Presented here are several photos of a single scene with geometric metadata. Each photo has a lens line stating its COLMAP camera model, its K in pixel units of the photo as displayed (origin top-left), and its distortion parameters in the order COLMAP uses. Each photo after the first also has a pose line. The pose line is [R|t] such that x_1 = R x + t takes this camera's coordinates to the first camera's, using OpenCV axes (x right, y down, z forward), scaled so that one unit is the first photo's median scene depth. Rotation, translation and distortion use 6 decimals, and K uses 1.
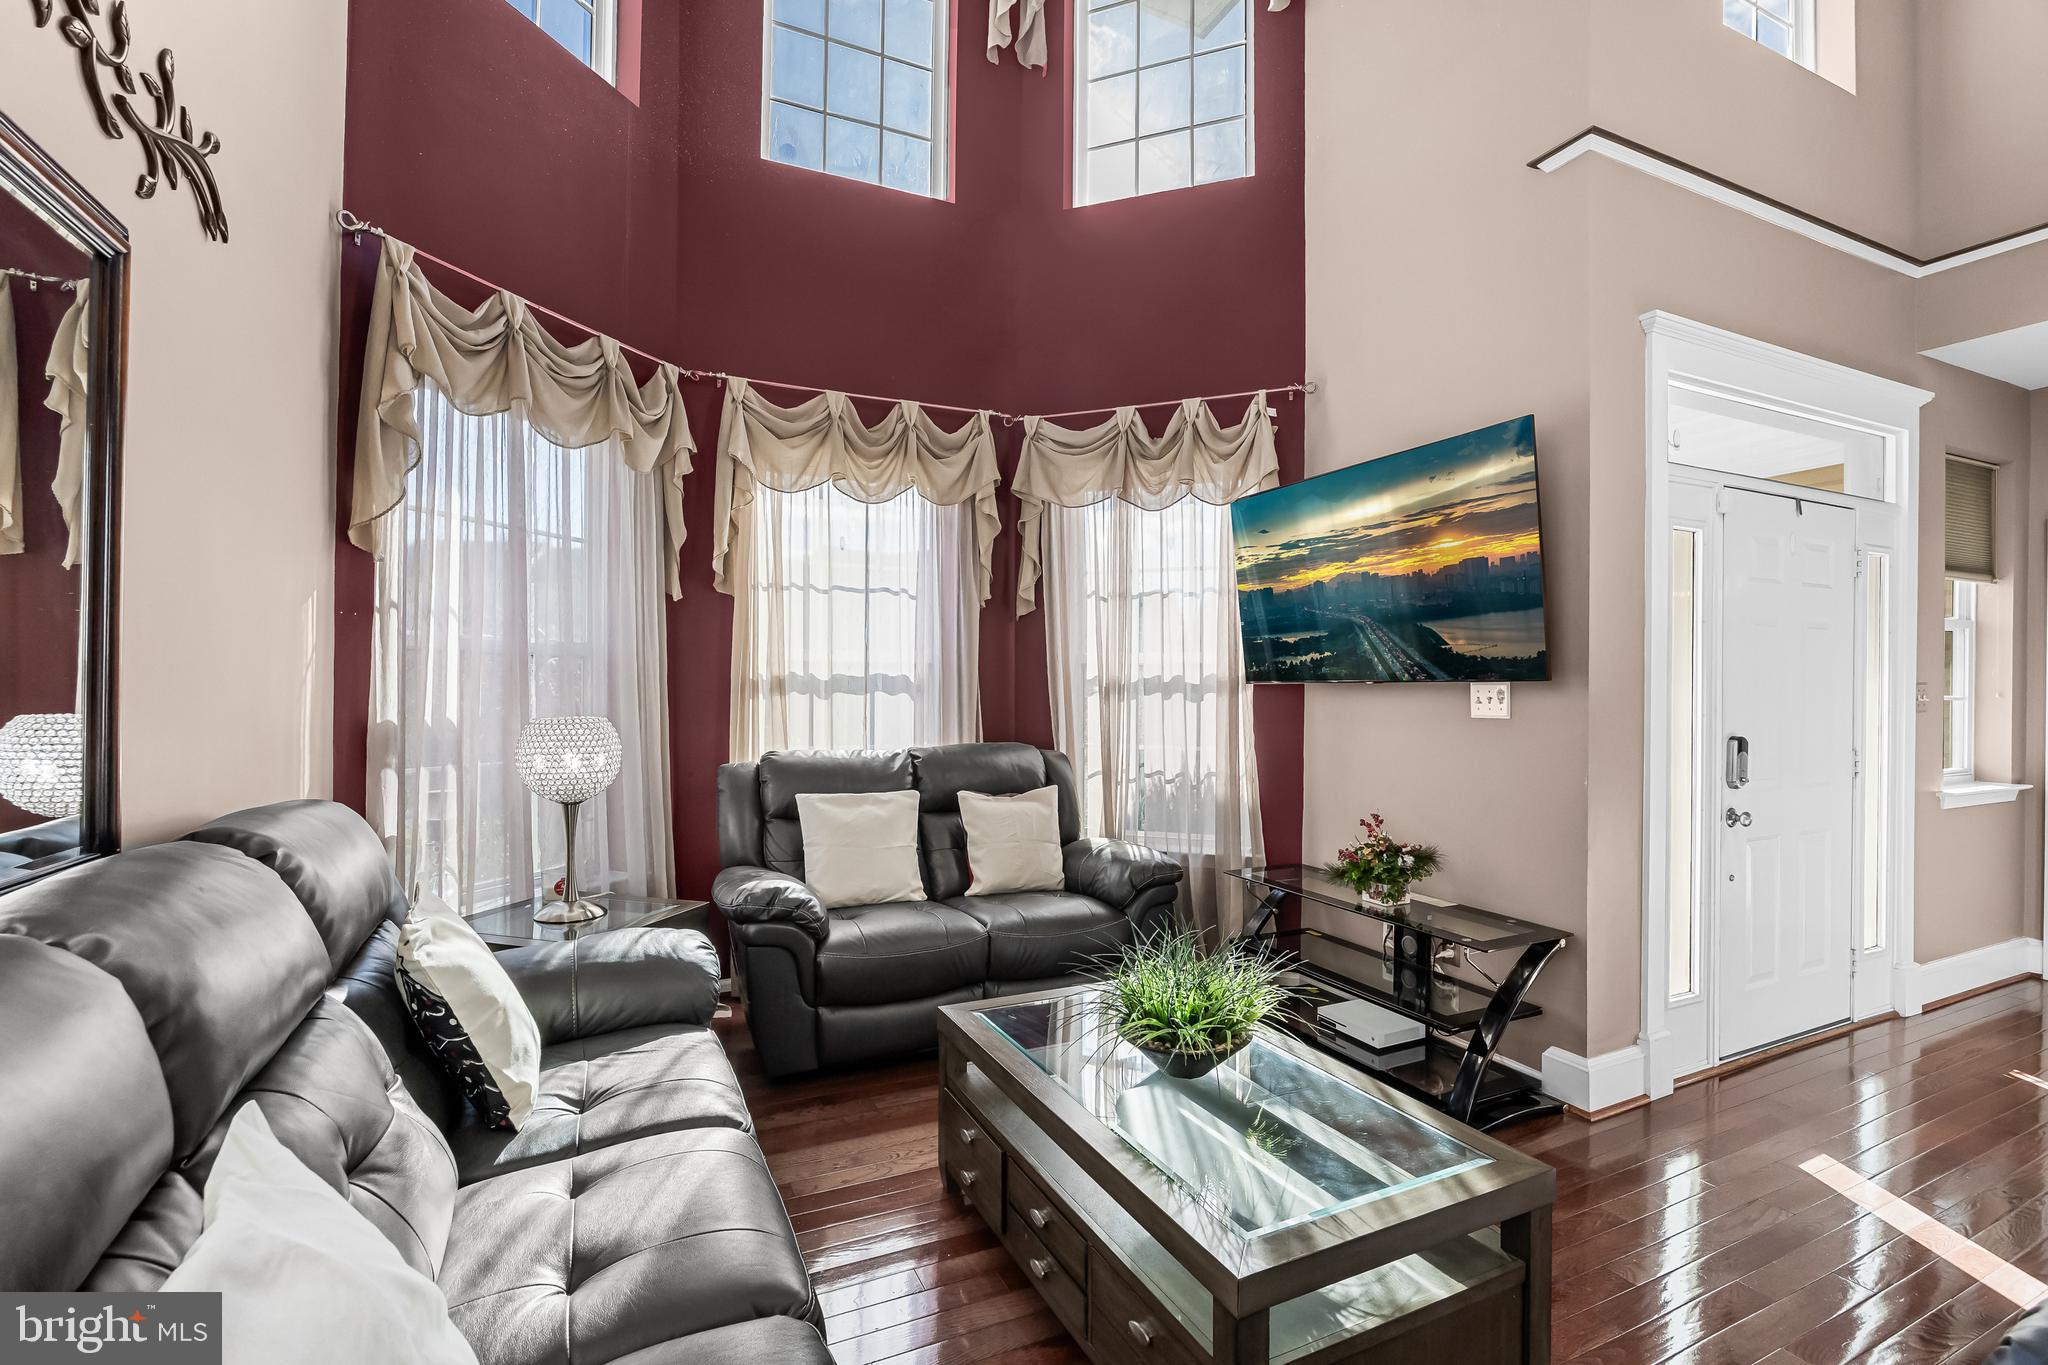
lens RADIAL K [[881.5, 0, 1004.5], [0, 881.5, 696.3], [0, 0, 1]] dist [-0.009987, 0.001104]
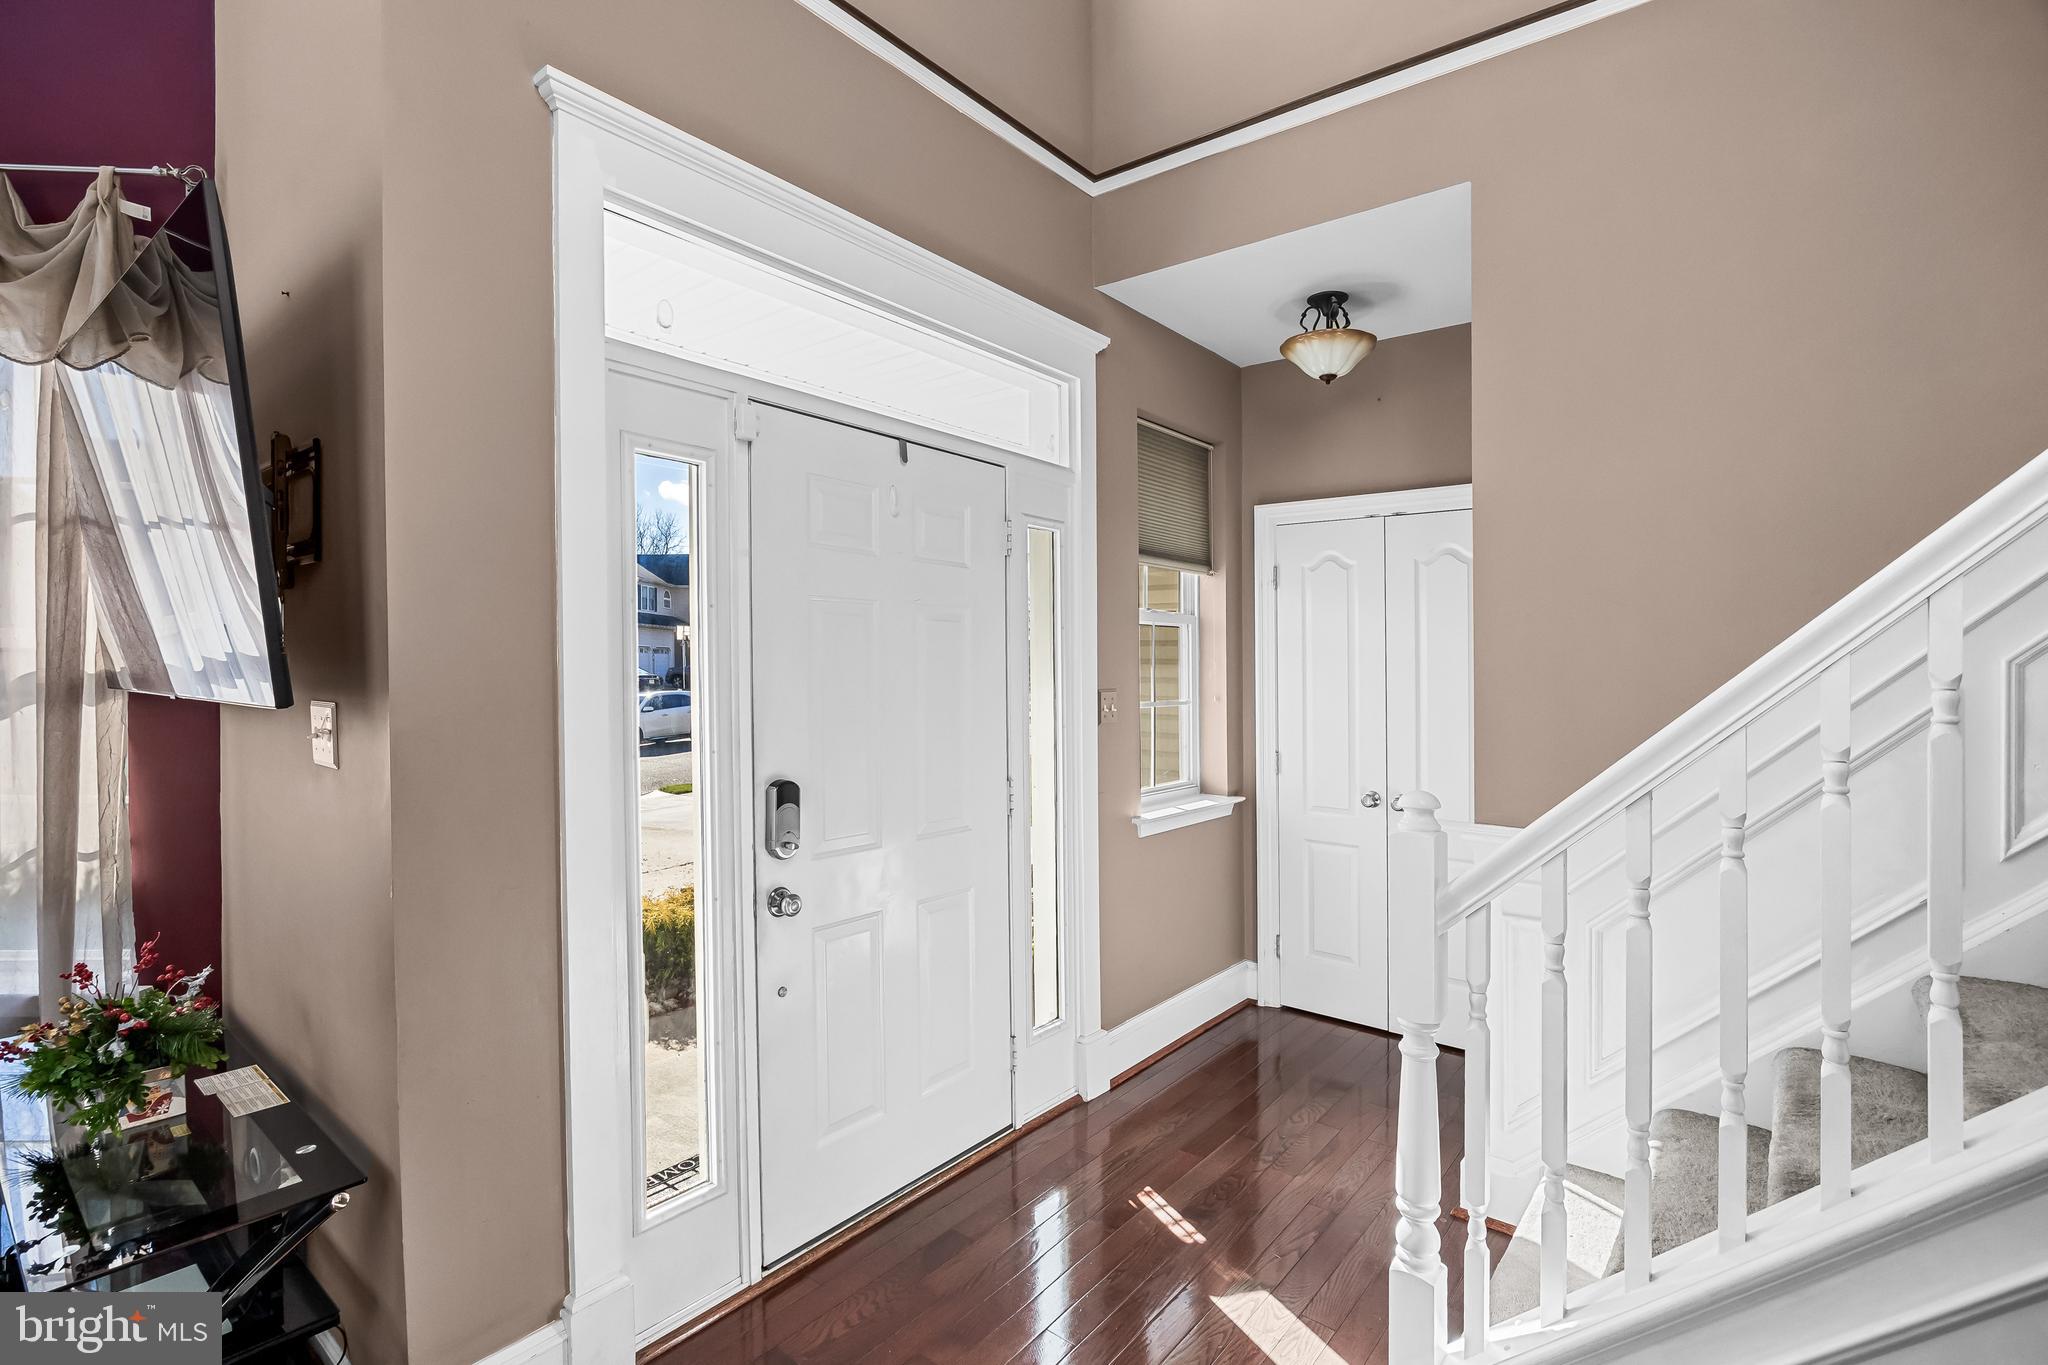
lens RADIAL K [[930.4, 0, 1042.7], [0, 930.4, 674.9], [0, 0, 1]] dist [-0.006705, 0.000659]
pose [[0.892277, -0.002897, 0.451479, 0.601213], [0.006471, 0.999959, -0.006371, -0.023872], [-0.451442, 0.008606, 0.892259, 0.242217]]
